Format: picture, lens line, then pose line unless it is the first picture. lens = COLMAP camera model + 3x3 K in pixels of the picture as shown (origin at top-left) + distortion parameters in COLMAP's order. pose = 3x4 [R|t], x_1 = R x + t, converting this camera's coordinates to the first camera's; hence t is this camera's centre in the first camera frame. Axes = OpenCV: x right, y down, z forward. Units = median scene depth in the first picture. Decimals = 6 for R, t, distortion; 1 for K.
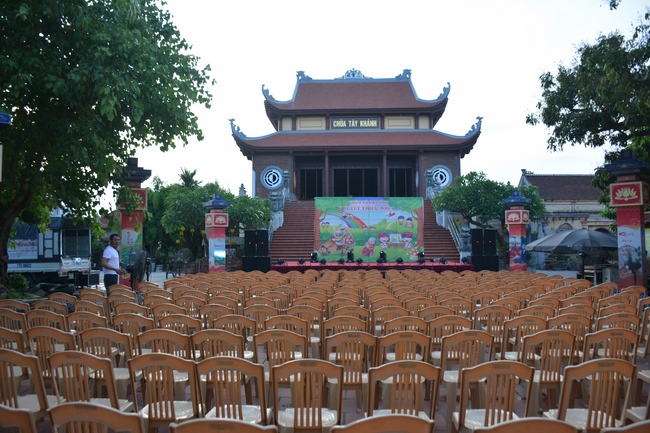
lens RADIAL K [[512.2, 0, 322.2], [0, 512.2, 212.5], [0, 0, 1]] dist [-0.116911, 0.015704]
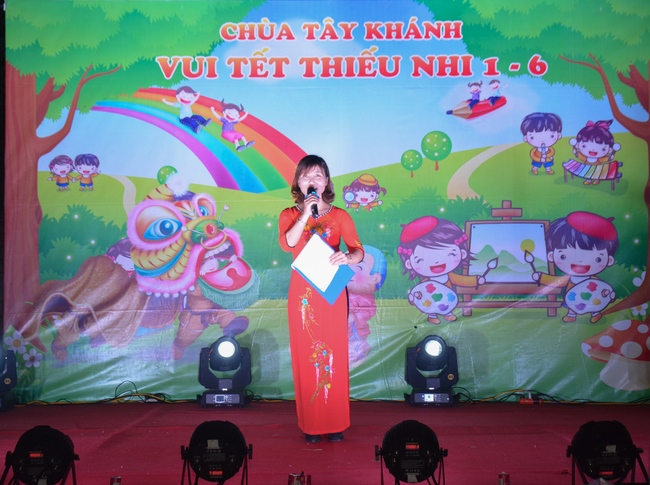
lens RADIAL K [[1321.7, 0, 308.7], [0, 1321.7, 241.0], [0, 0, 1]] dist [0.325630, 0.000000]
pose [[0.999399, -0.005172, 0.034275, 0.065694], [0.004148, 0.999545, 0.029862, 0.033802], [-0.034414, -0.029701, 0.998966, 0.574857]]
